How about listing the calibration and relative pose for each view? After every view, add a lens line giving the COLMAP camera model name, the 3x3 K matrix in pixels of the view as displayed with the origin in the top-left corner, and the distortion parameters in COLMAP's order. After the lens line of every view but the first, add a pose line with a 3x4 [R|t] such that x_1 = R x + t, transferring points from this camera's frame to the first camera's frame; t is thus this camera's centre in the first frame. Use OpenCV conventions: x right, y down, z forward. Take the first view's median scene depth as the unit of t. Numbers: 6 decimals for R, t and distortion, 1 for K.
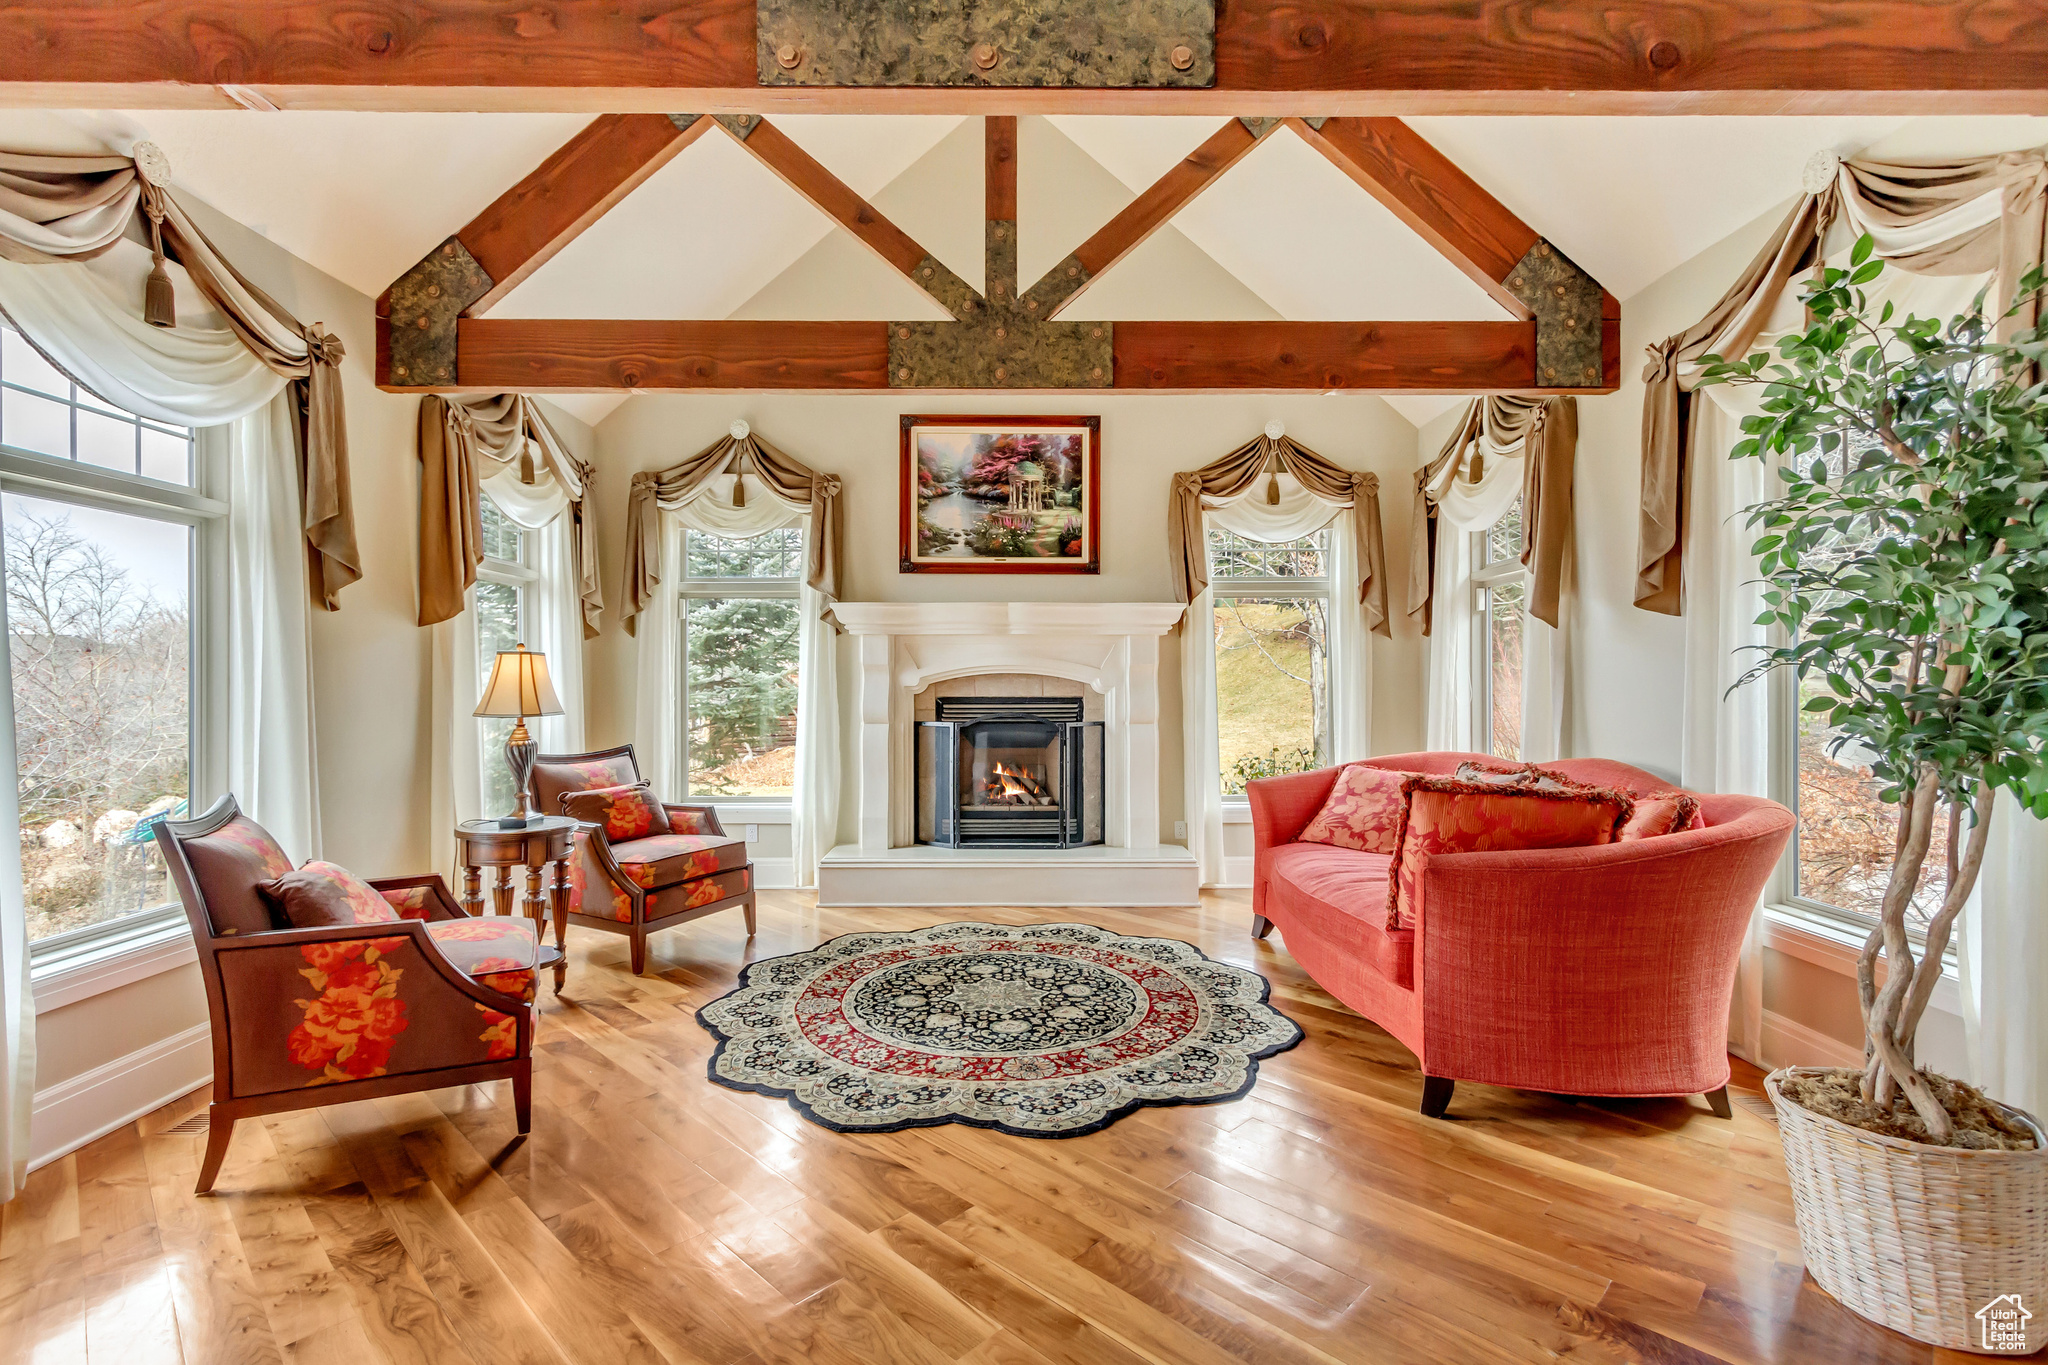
lens RADIAL K [[976.0, 0, 1016.7], [0, 976.0, 662.7], [0, 0, 1]] dist [-0.006506, -0.003139]
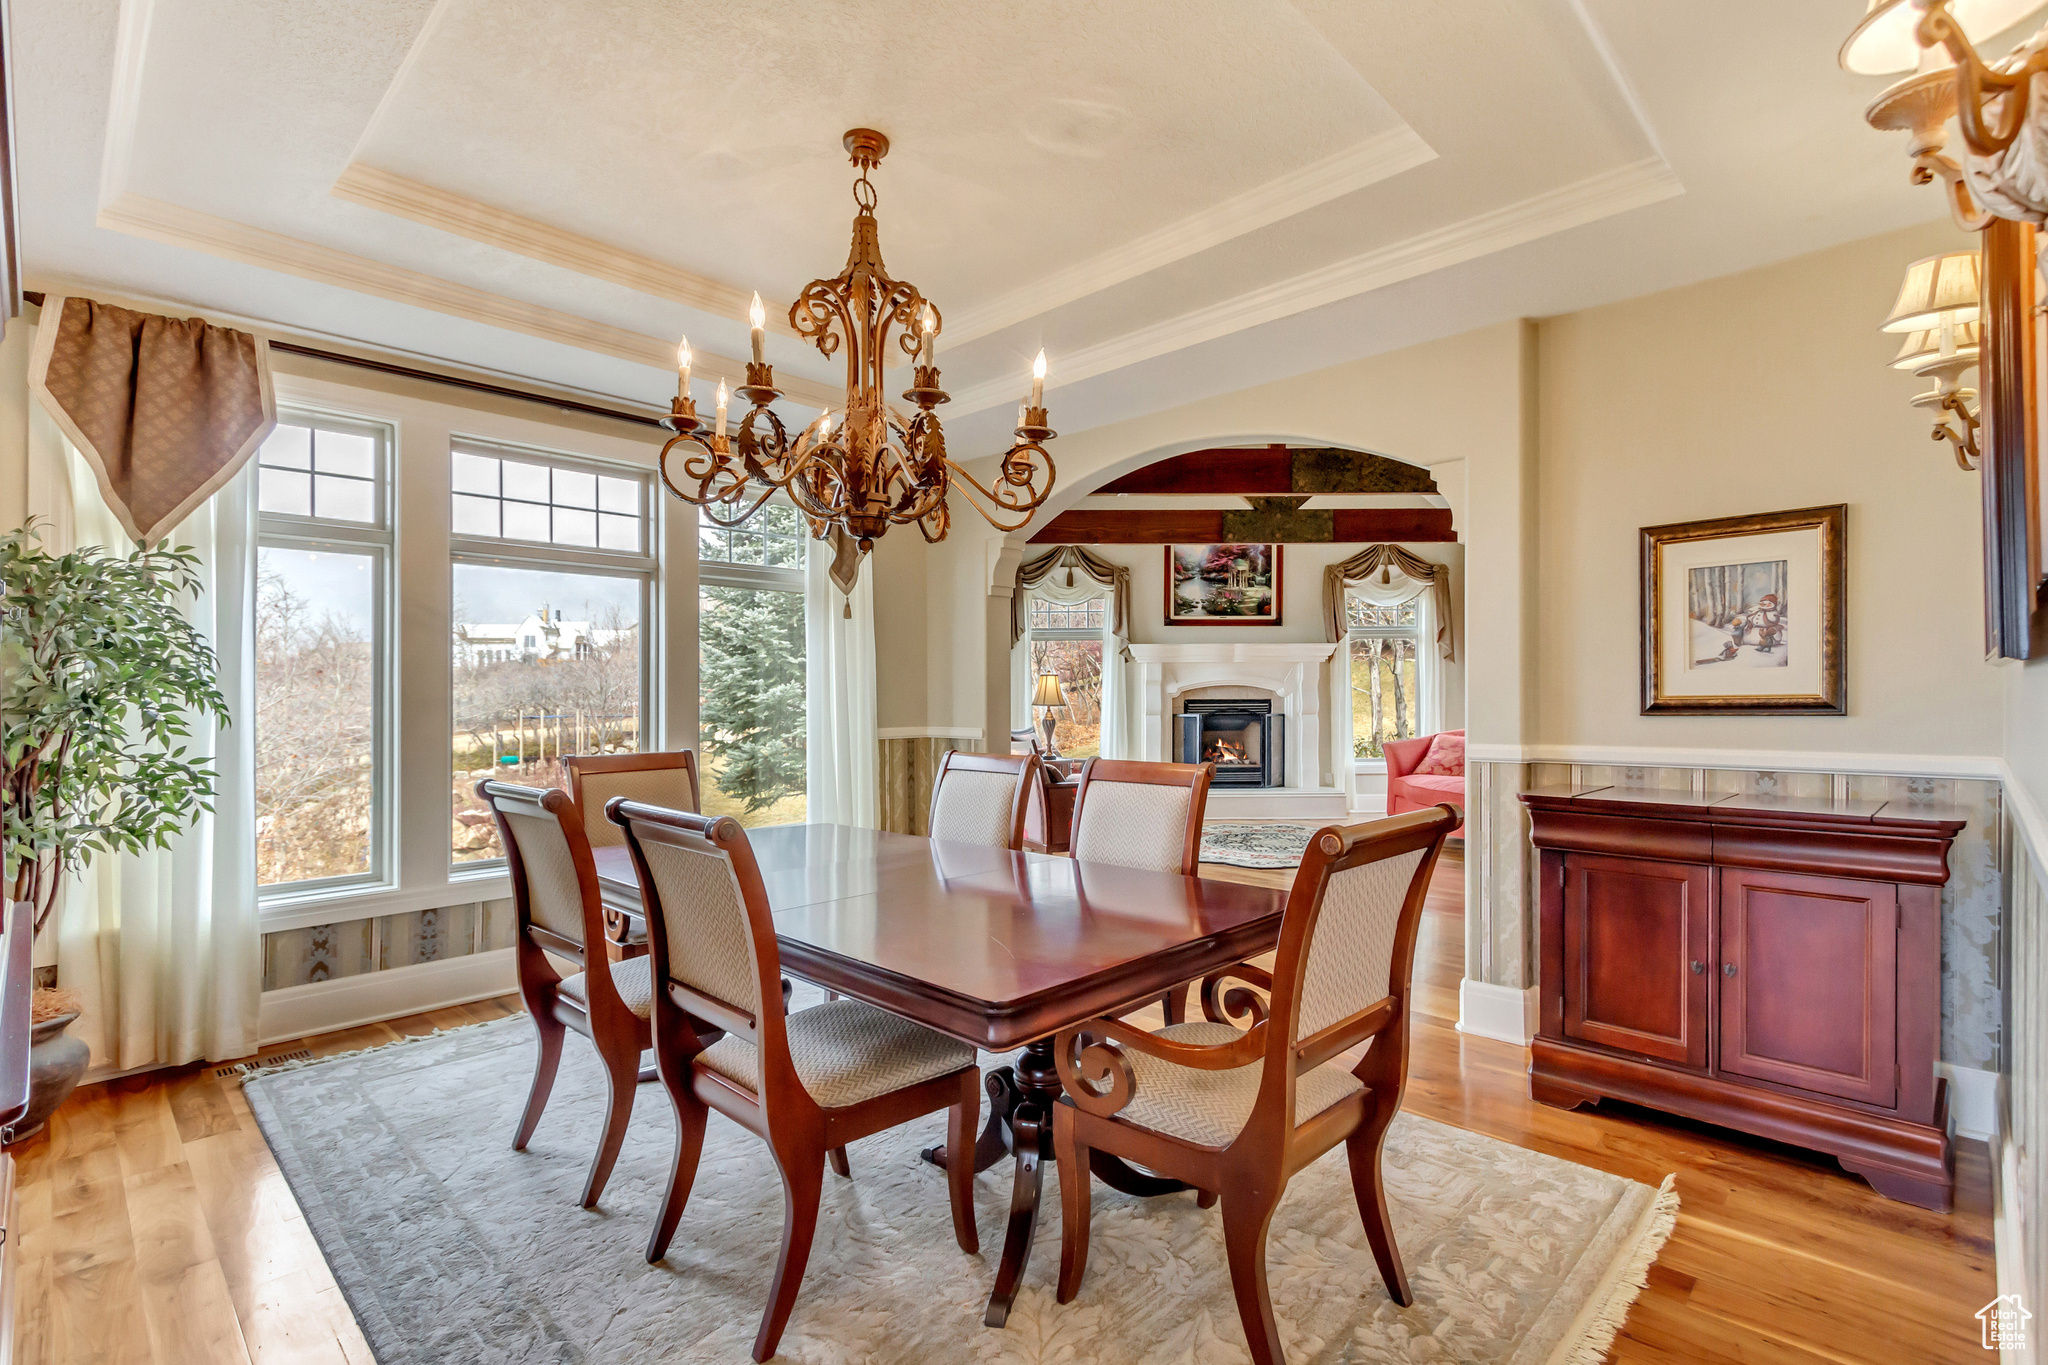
lens RADIAL K [[976.0, 0, 1029.8], [0, 976.0, 699.3], [0, 0, 1]] dist [-0.006506, -0.003139]
pose [[0.999970, -0.005125, 0.005768, -0.359181], [0.005003, 0.999768, 0.020930, -0.001619], [-0.005874, -0.020900, 0.999764, -0.675690]]
